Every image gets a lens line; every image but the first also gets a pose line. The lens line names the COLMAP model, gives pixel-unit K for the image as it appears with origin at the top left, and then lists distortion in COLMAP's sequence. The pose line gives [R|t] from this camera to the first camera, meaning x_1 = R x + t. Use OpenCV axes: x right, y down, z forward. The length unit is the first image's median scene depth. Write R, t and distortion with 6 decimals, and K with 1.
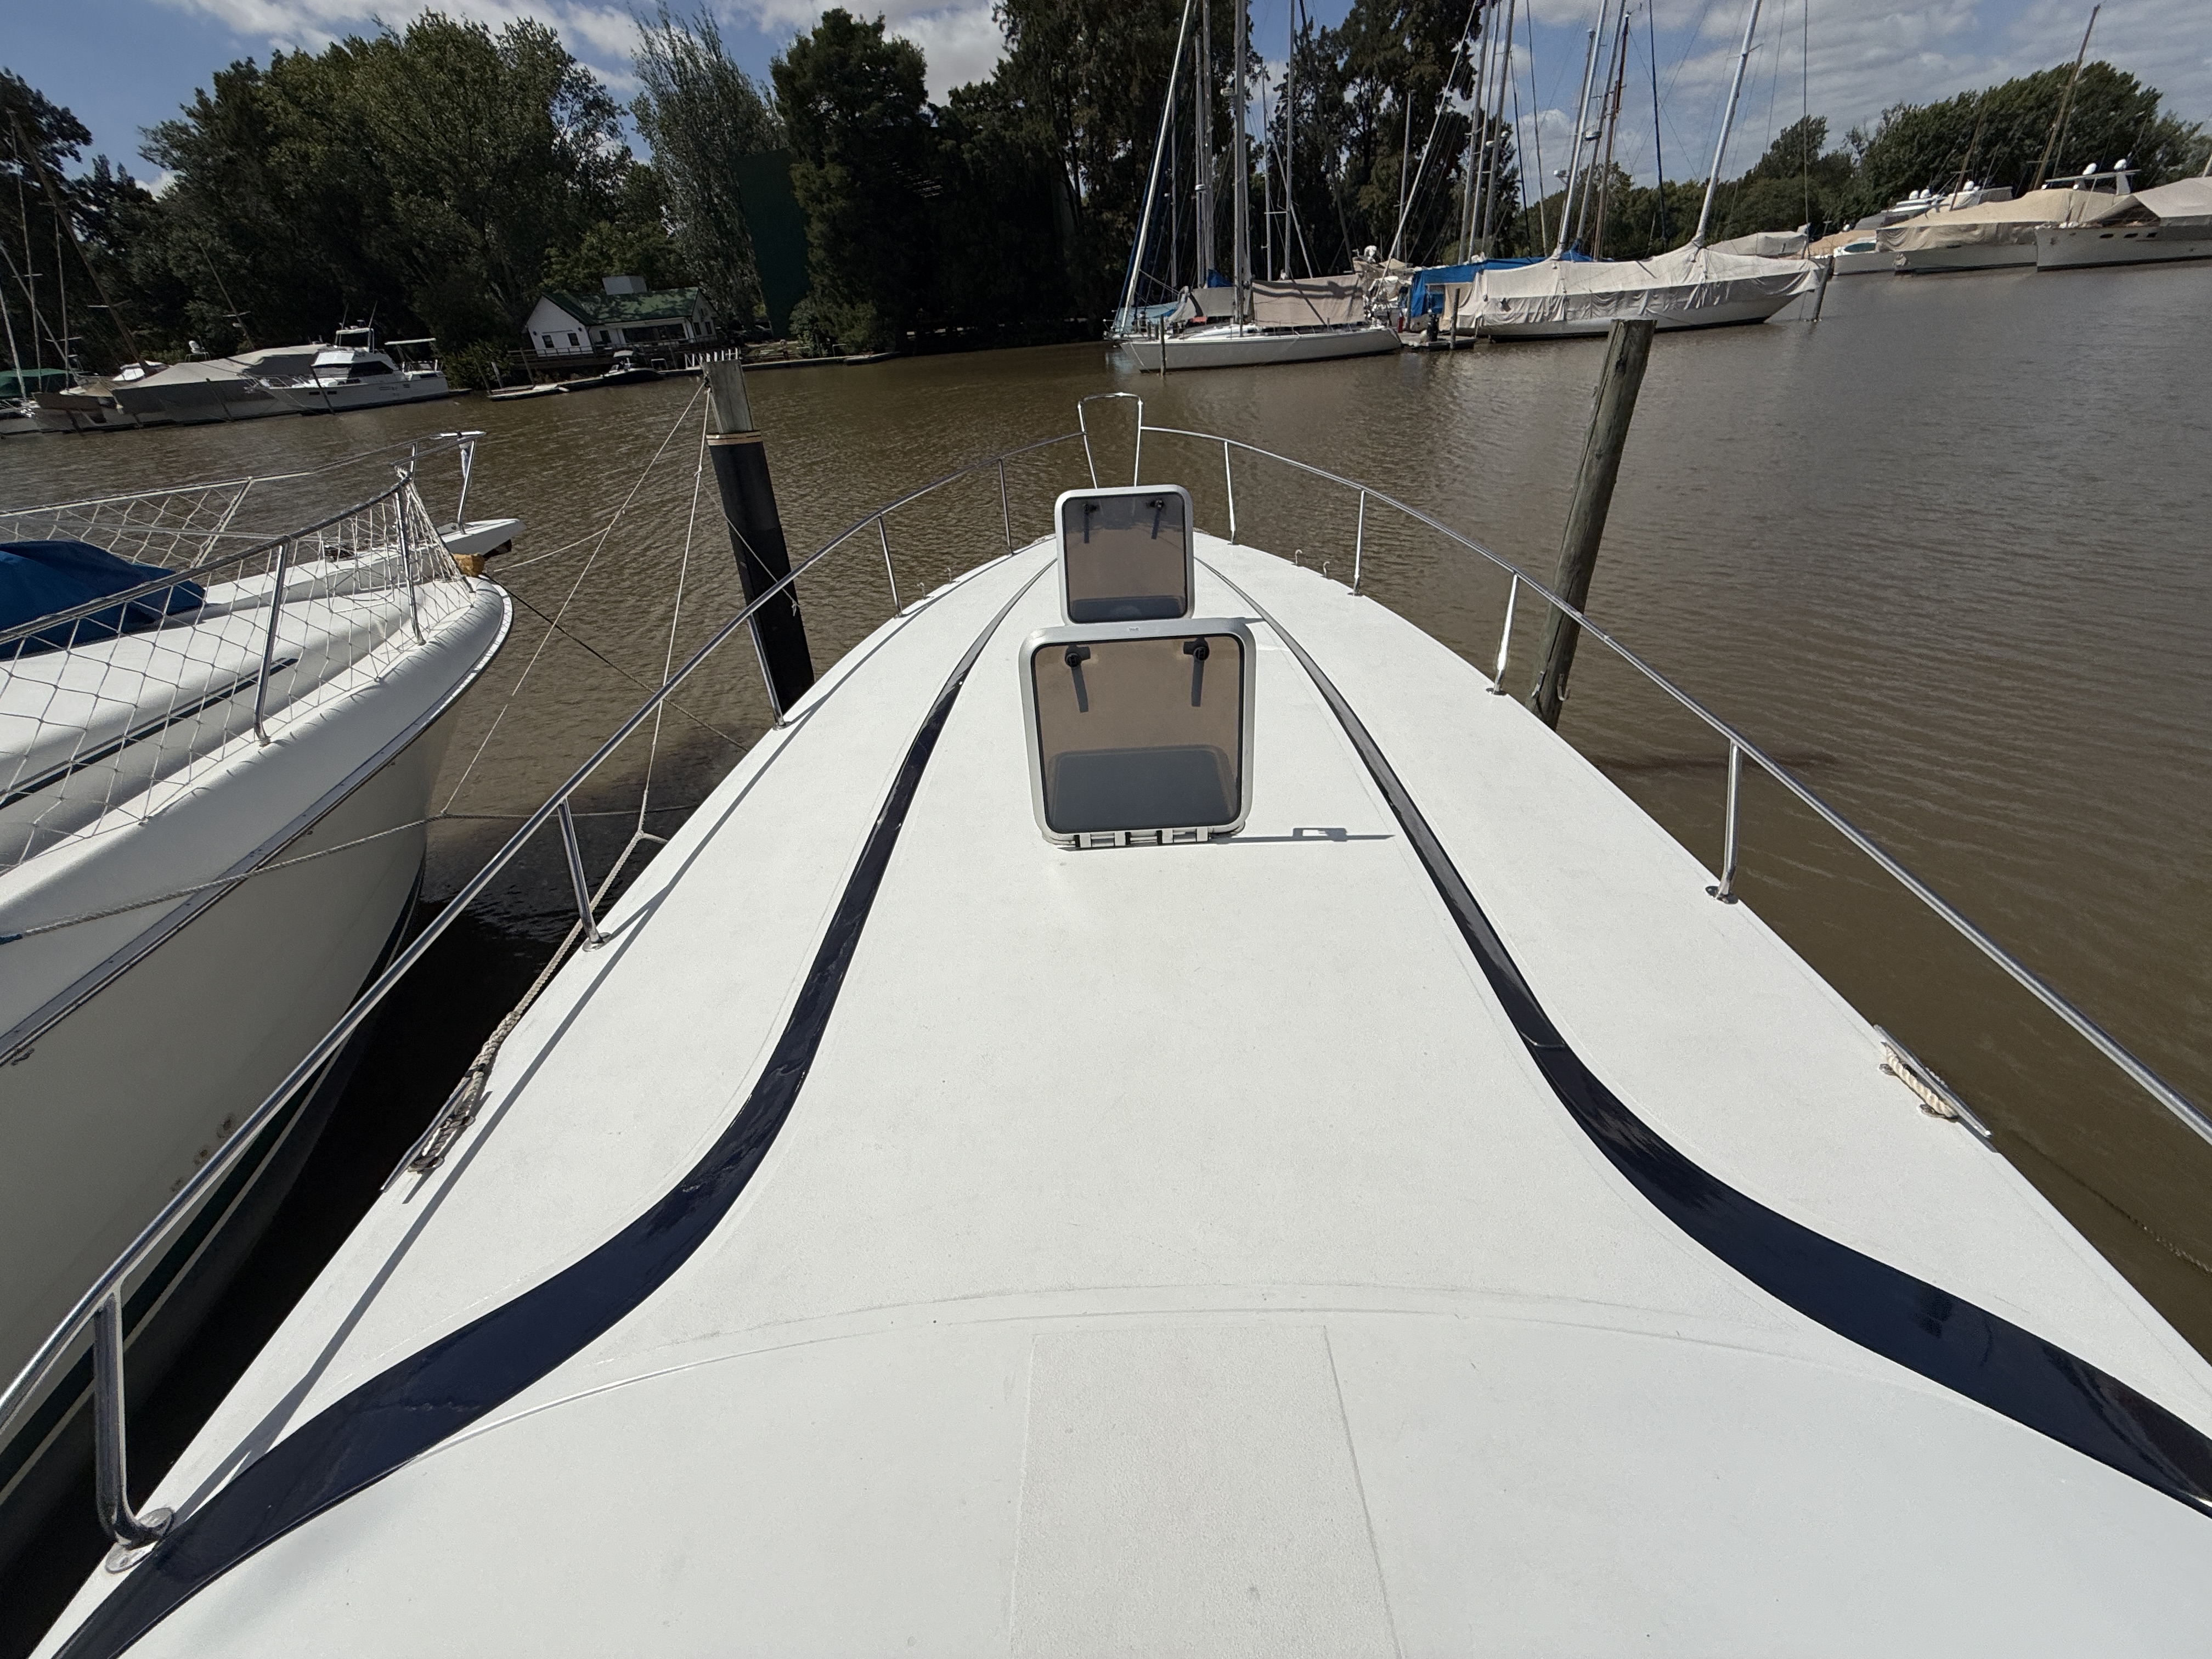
lens RADIAL K [[884.3, 0, 1105.2], [0, 884.3, 831.7], [0, 0, 1]] dist [-0.000267, 0.000750]
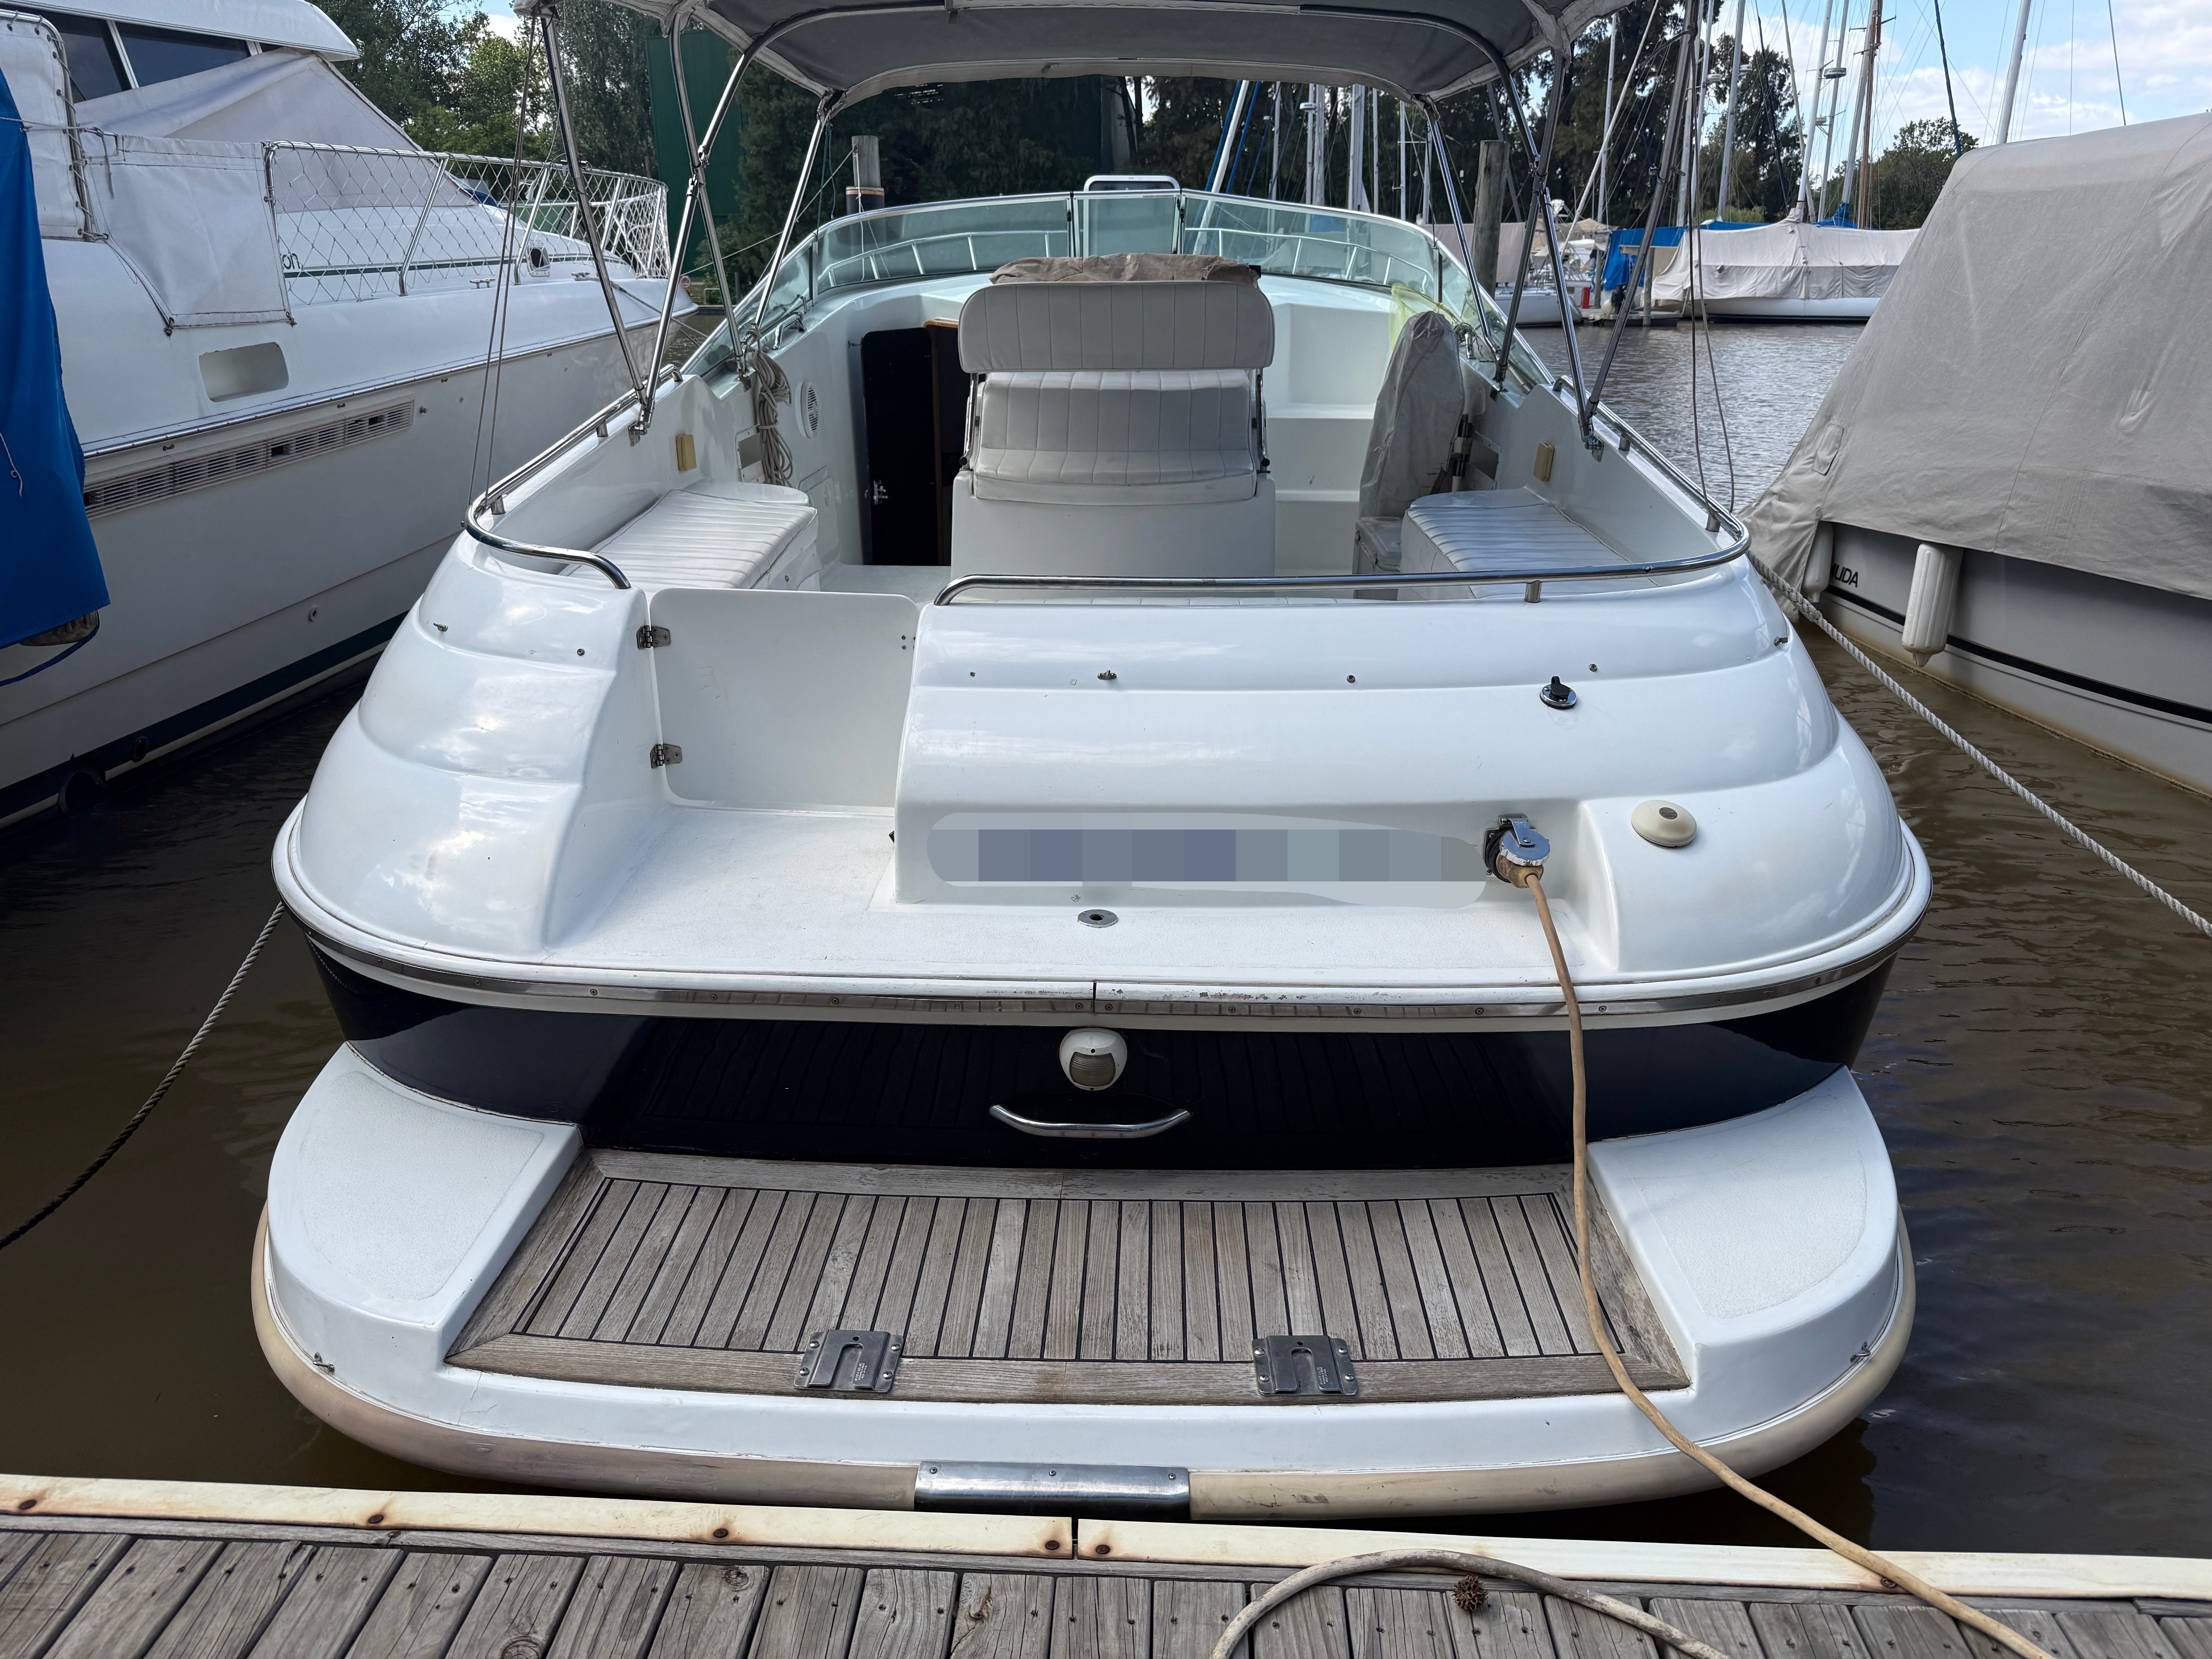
lens RADIAL K [[1583.4, 0, 1116.3], [0, 1583.4, 812.7], [0, 0, 1]] dist [0.014774, -0.022427]
pose [[0.997751, 0.065275, -0.015228, 0.006461], [-0.067019, 0.975113, -0.211337, 0.071796], [0.001054, 0.211882, 0.977295, -0.087506]]
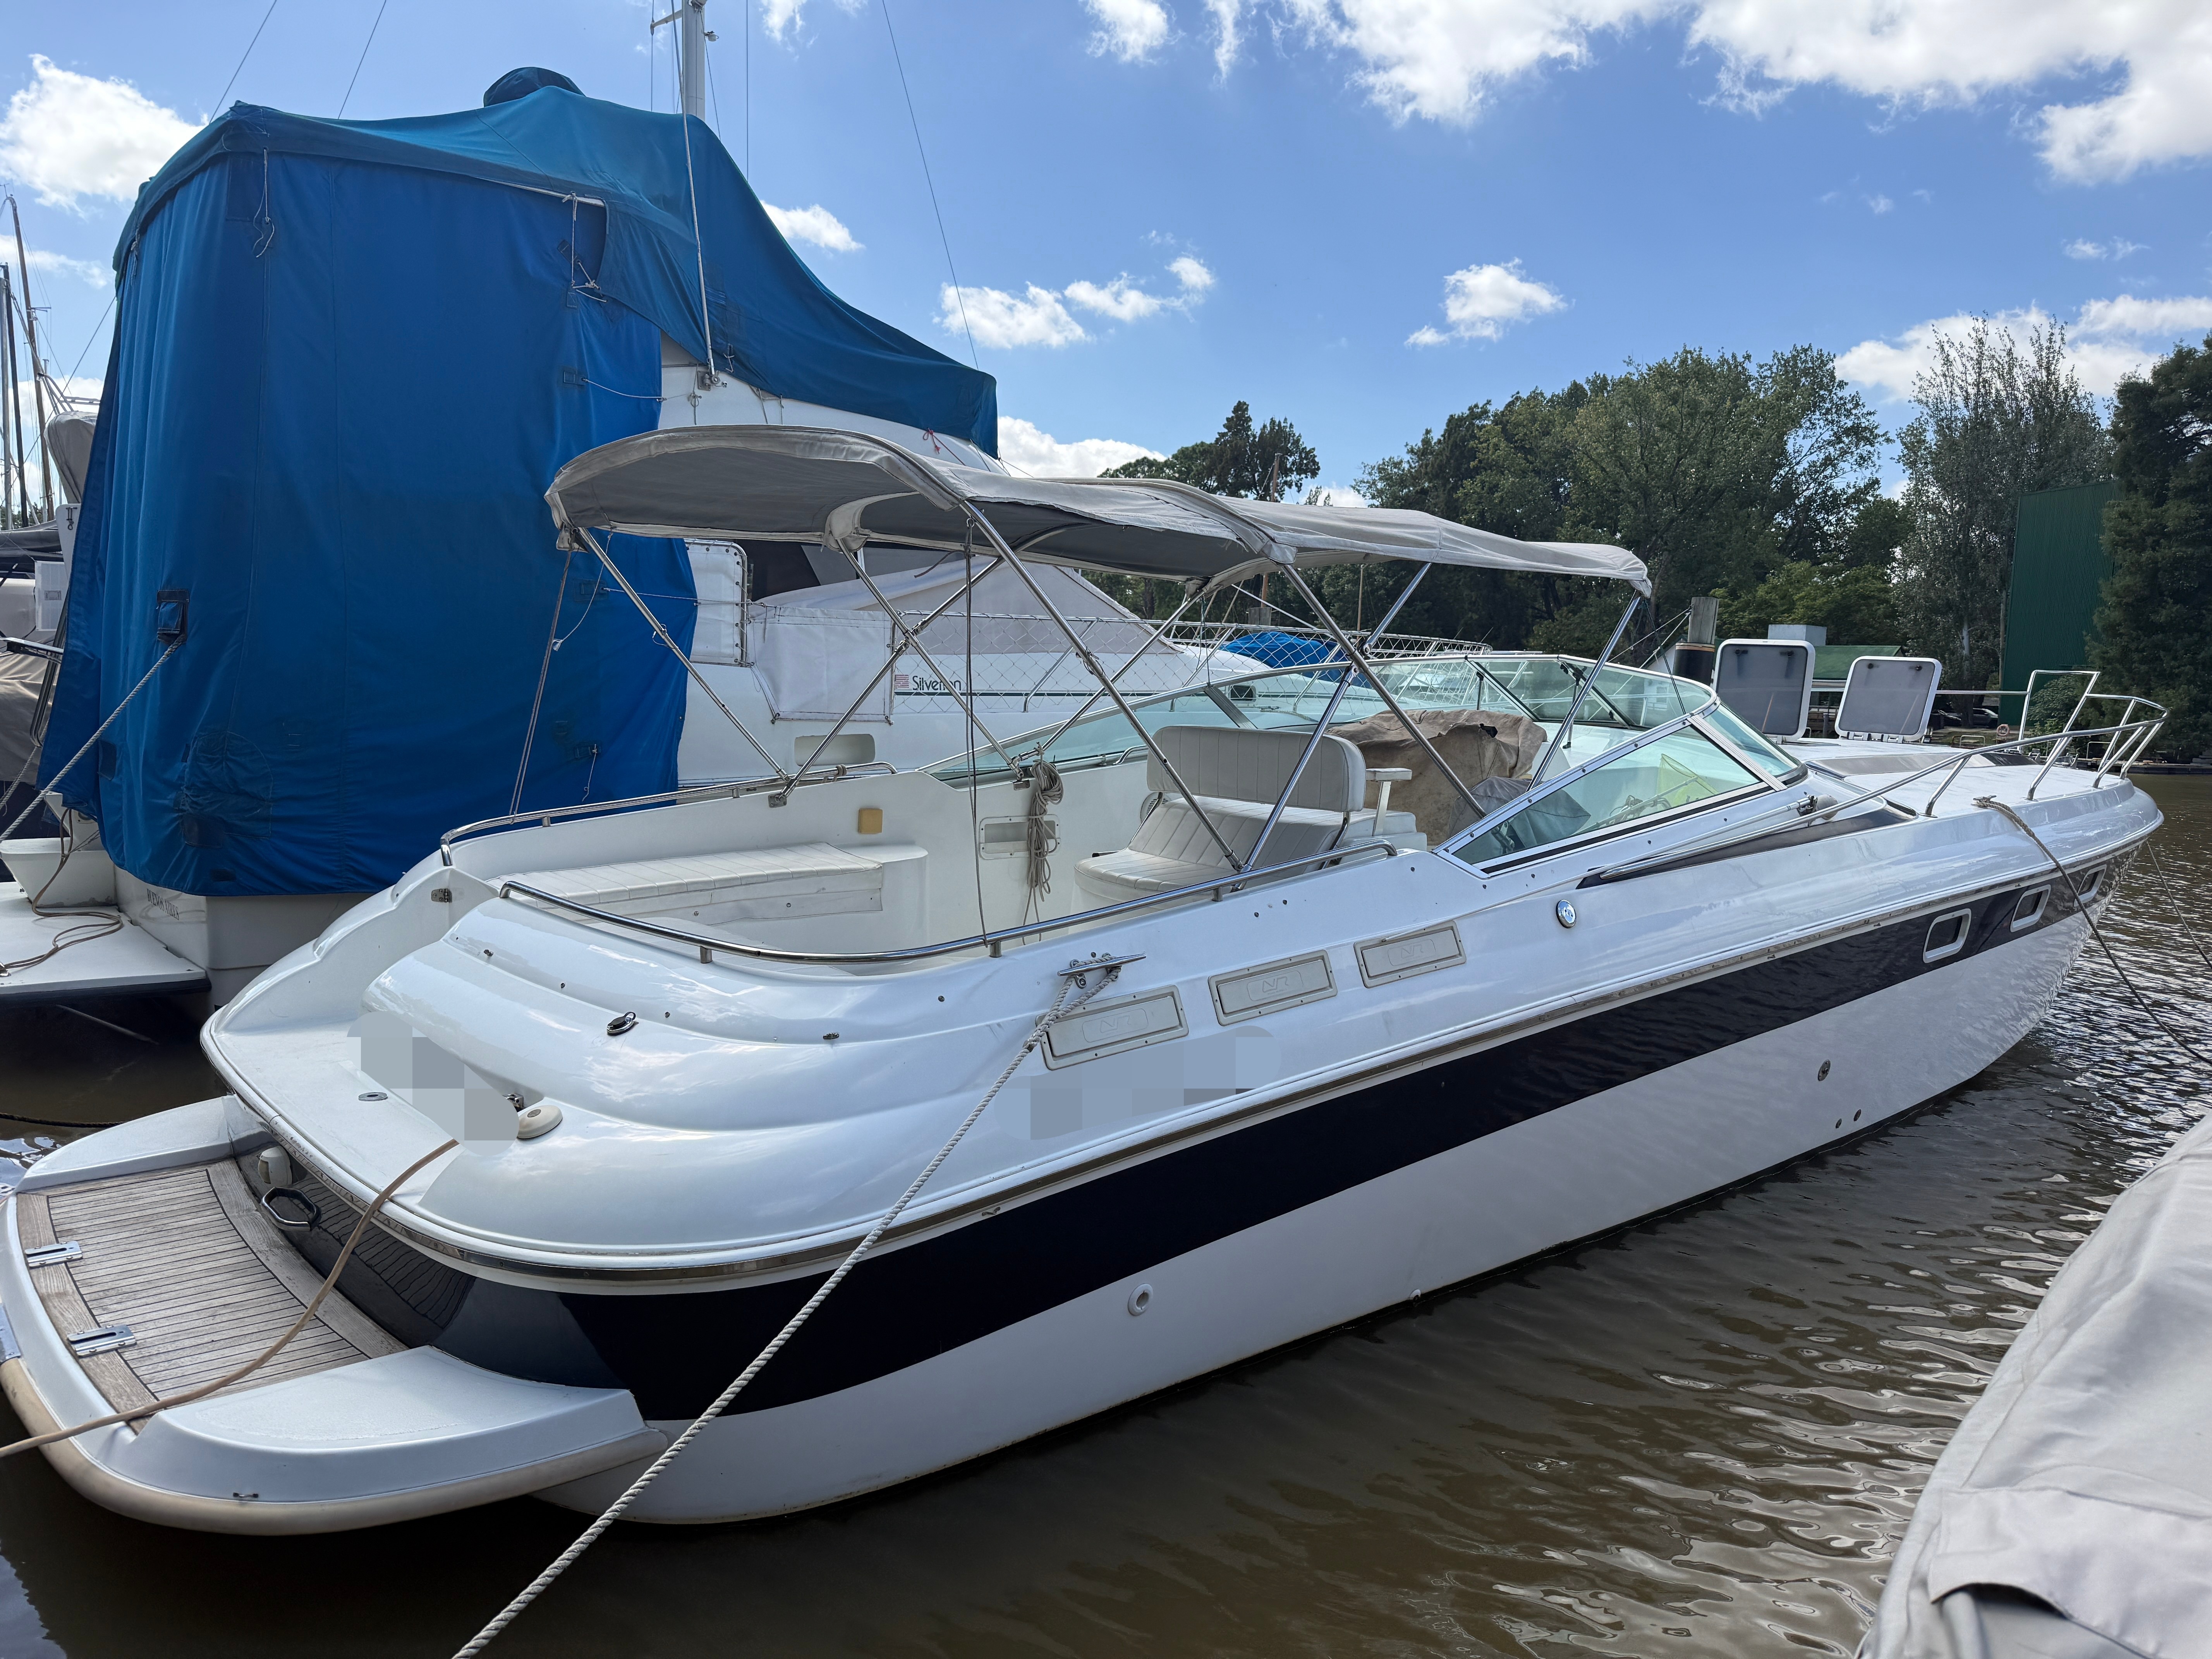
lens RADIAL K [[1583.4, 0, 1093.8], [0, 1583.4, 823.5], [0, 0, 1]] dist [0.014774, -0.022427]
pose [[0.647152, 0.162721, -0.744793, 0.071891], [-0.466879, 0.856914, -0.218455, 0.056696], [0.602676, 0.489102, 0.630524, -0.074945]]
